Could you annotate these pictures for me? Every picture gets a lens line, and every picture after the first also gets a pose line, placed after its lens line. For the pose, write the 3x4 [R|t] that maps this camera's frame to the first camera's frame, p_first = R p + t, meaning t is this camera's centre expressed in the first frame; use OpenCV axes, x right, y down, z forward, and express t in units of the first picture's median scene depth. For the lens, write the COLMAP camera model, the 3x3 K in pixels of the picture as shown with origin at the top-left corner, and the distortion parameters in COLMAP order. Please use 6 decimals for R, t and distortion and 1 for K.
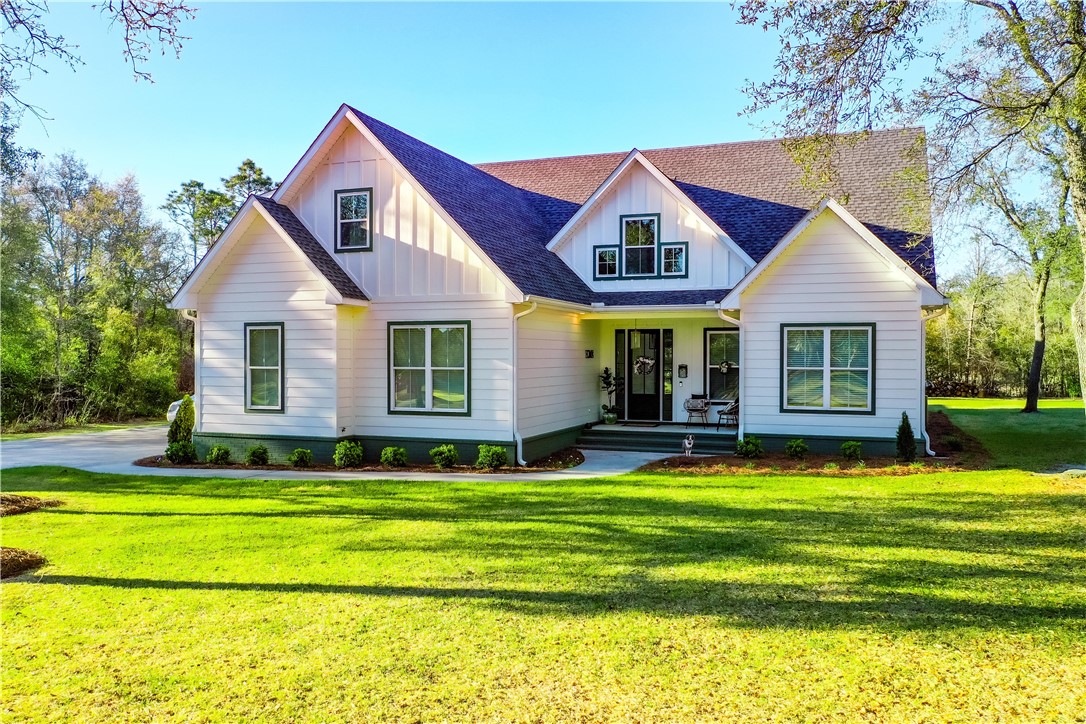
lens RADIAL K [[858.3, 0, 543.0], [0, 858.3, 362.0], [0, 0, 1]] dist [-0.000078, 0.006672]
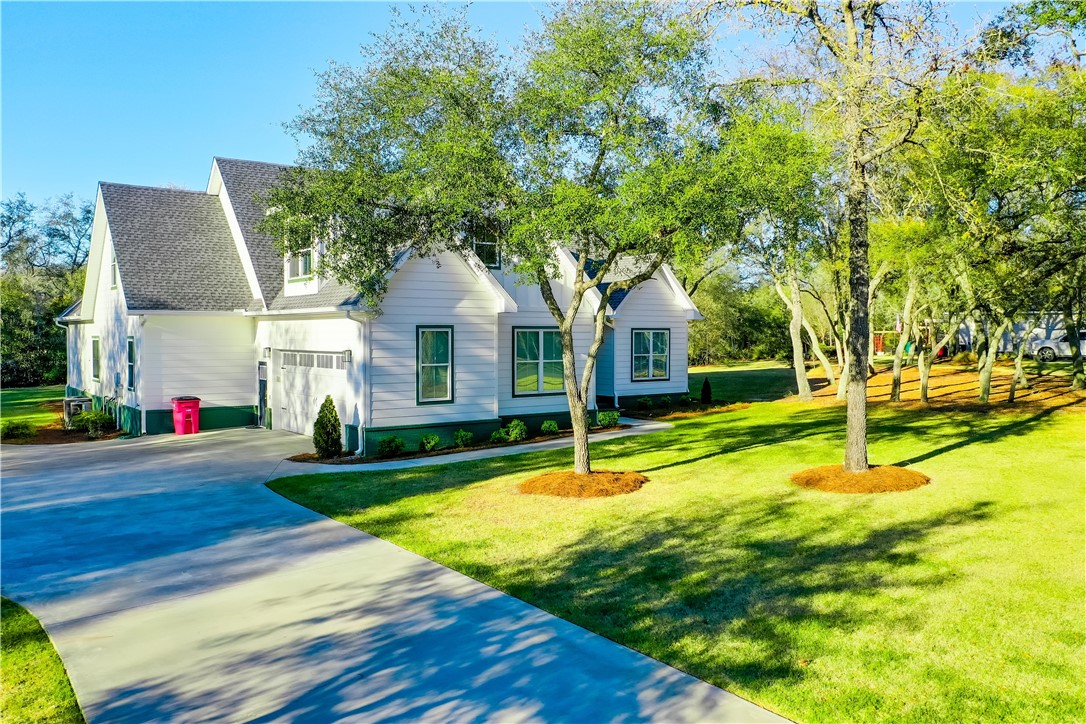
lens RADIAL K [[824.4, 0, 519.0], [0, 824.4, 362.4], [0, 0, 1]] dist [0.002652, -0.002623]
pose [[0.564265, -0.029025, 0.825083, -1.166433], [0.017396, 0.999578, 0.023267, -0.020159], [-0.825411, 0.001225, 0.564532, 0.286784]]
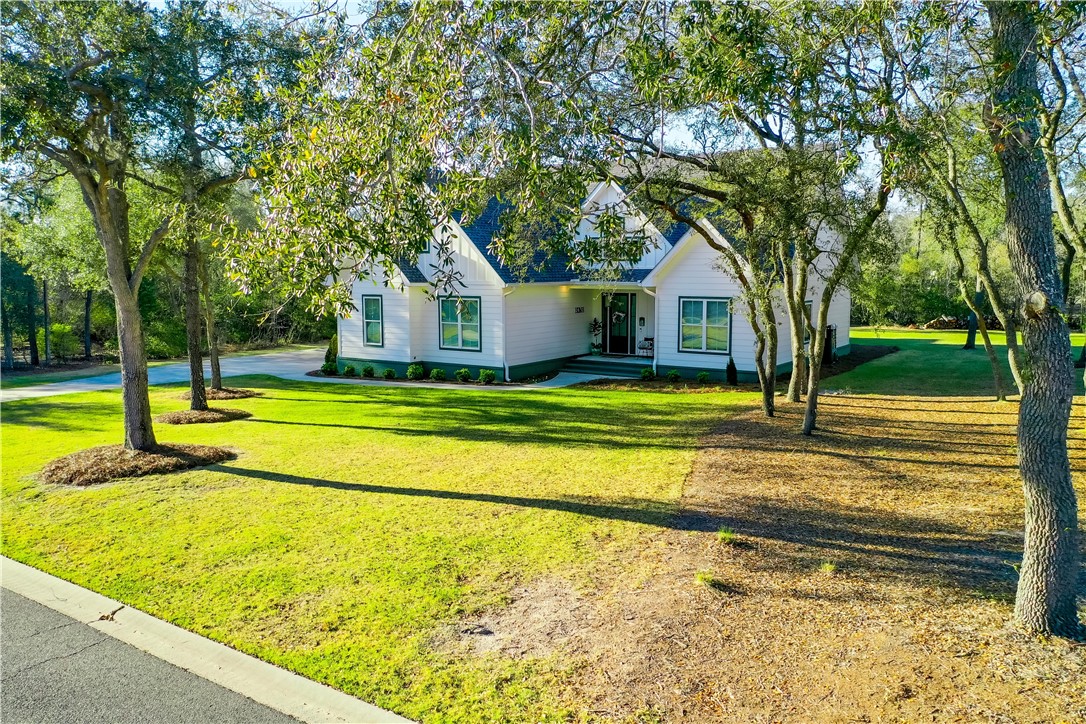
lens RADIAL K [[858.3, 0, 543.0], [0, 858.3, 362.0], [0, 0, 1]] dist [-0.000078, 0.006672]
pose [[0.974327, 0.022064, -0.224054, 0.394442], [0.001169, 0.994677, 0.103034, -0.087887], [0.225135, -0.100651, 0.969115, -0.598355]]
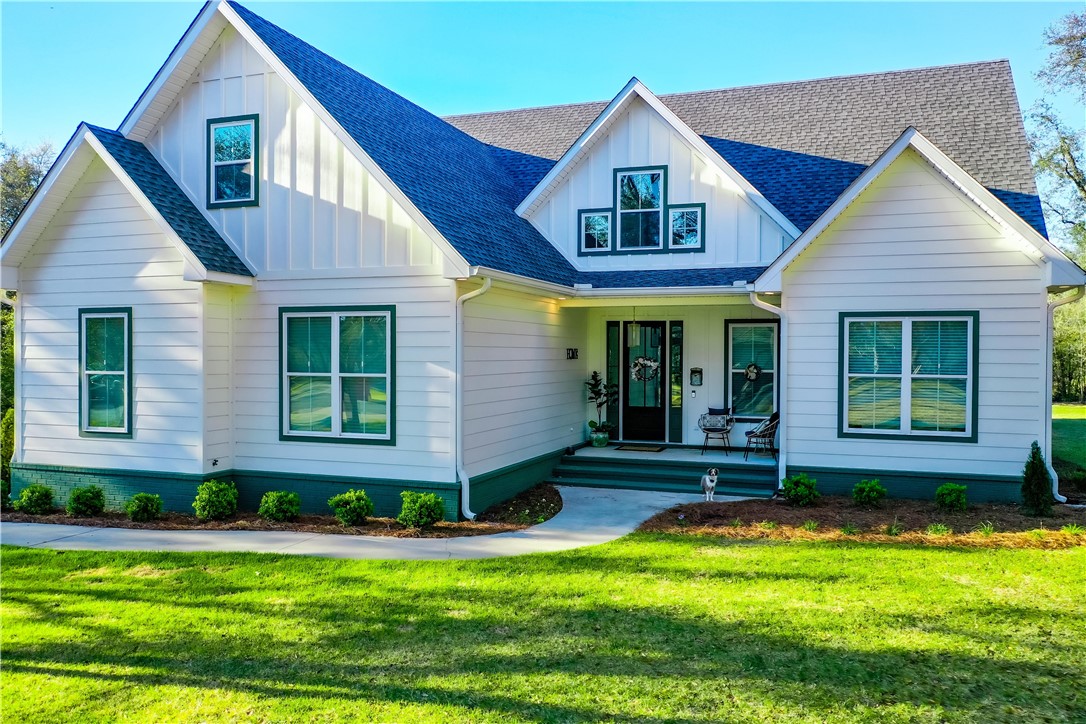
lens RADIAL K [[858.3, 0, 543.0], [0, 858.3, 362.0], [0, 0, 1]] dist [-0.000078, 0.006672]
pose [[0.999944, 0.002657, 0.010199, 0.024709], [-0.002688, 0.999992, 0.003049, -0.005162], [-0.010191, -0.003076, 0.999943, 0.295789]]
